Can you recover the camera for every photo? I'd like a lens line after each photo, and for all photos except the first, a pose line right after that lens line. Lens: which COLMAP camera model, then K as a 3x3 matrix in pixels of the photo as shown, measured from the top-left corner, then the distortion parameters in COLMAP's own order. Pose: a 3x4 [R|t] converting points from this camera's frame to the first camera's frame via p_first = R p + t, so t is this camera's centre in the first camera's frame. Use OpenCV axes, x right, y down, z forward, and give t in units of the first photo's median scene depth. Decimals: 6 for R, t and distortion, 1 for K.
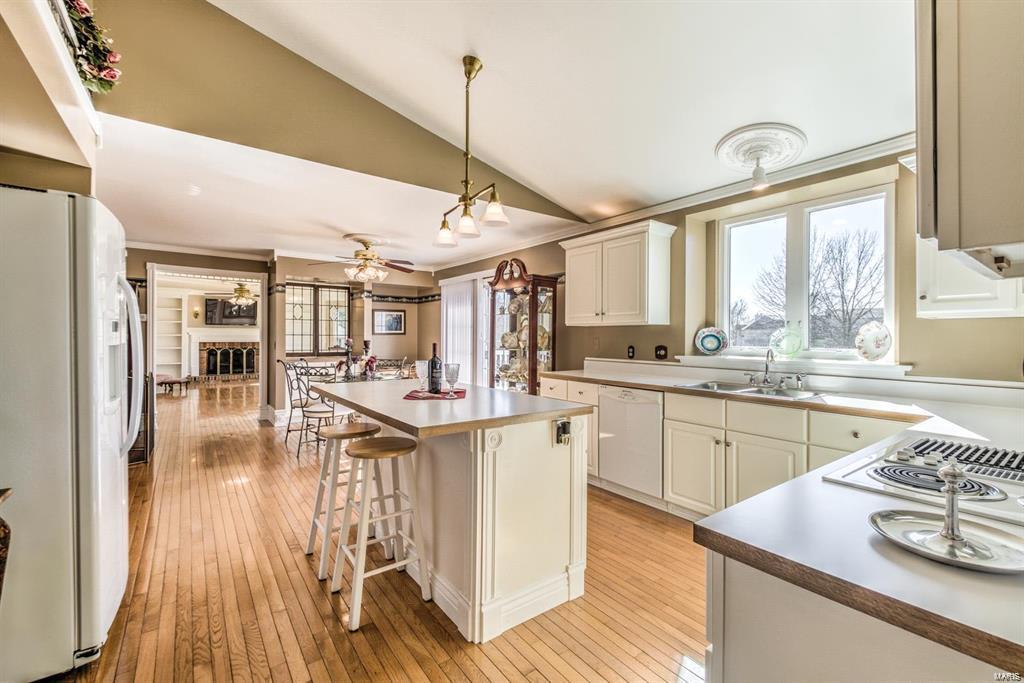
lens RADIAL K [[432.6, 0, 517.5], [0, 432.6, 337.7], [0, 0, 1]] dist [0.004252, -0.003854]
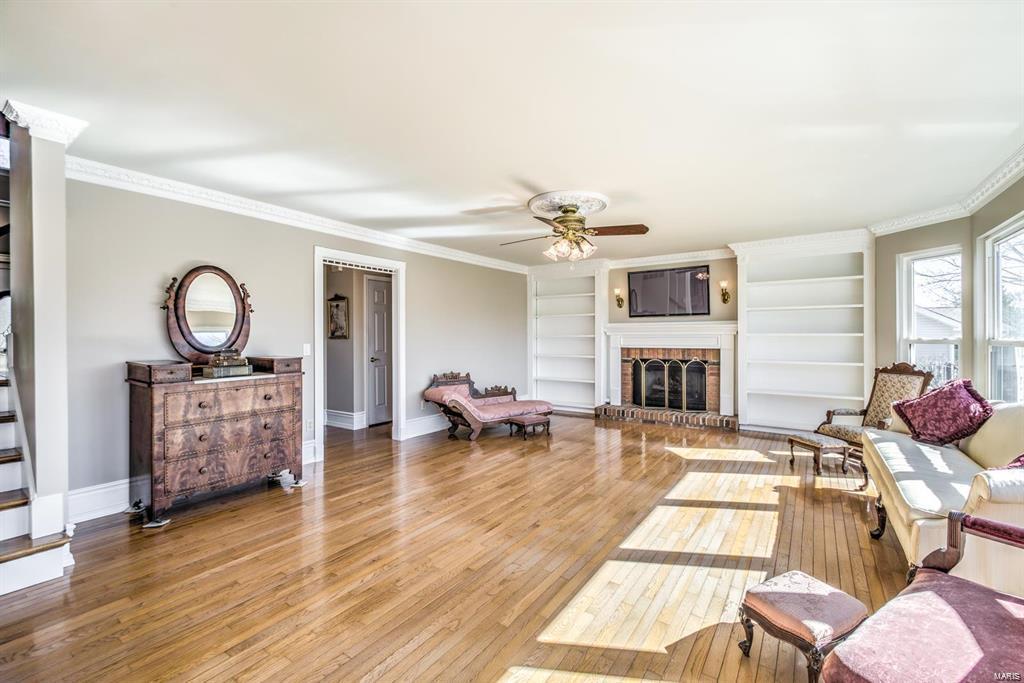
lens RADIAL K [[432.6, 0, 527.9], [0, 432.6, 335.8], [0, 0, 1]] dist [0.004252, -0.003854]
pose [[0.331821, -0.006725, -0.943318, -0.222611], [0.006788, 0.999966, -0.004741, -0.003775], [0.943318, -0.004830, 0.331855, 0.682329]]
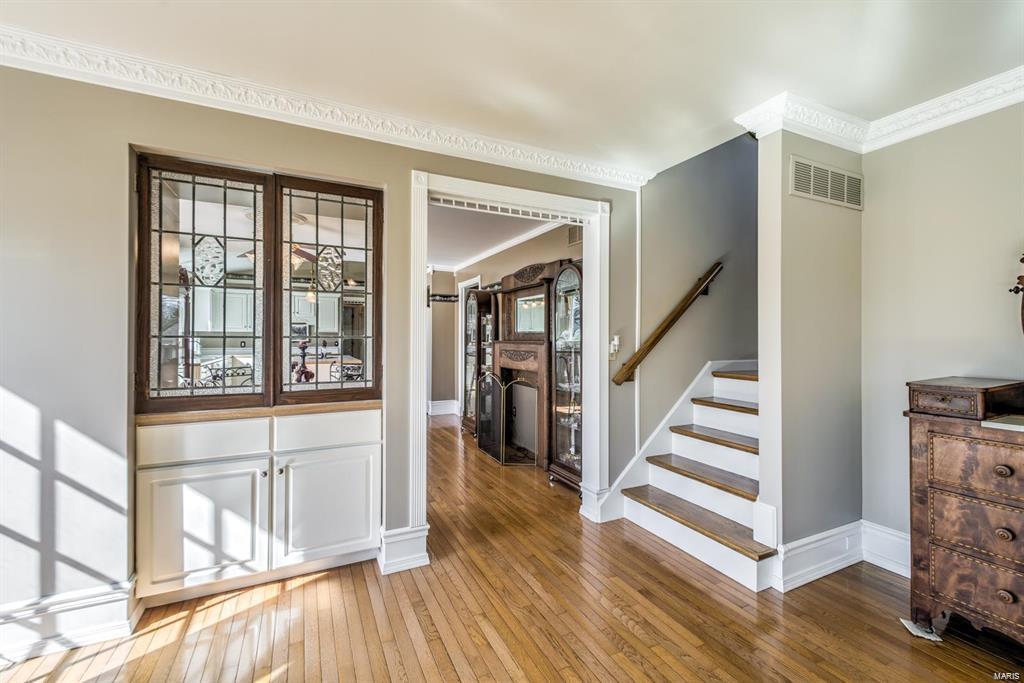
lens RADIAL K [[432.6, 0, 510.1], [0, 432.6, 338.6], [0, 0, 1]] dist [0.004252, -0.003854]
pose [[-0.980910, -0.009811, 0.194214, -0.411655], [-0.008891, 0.999945, 0.005605, -0.005794], [-0.194259, 0.003771, -0.980943, 0.749783]]
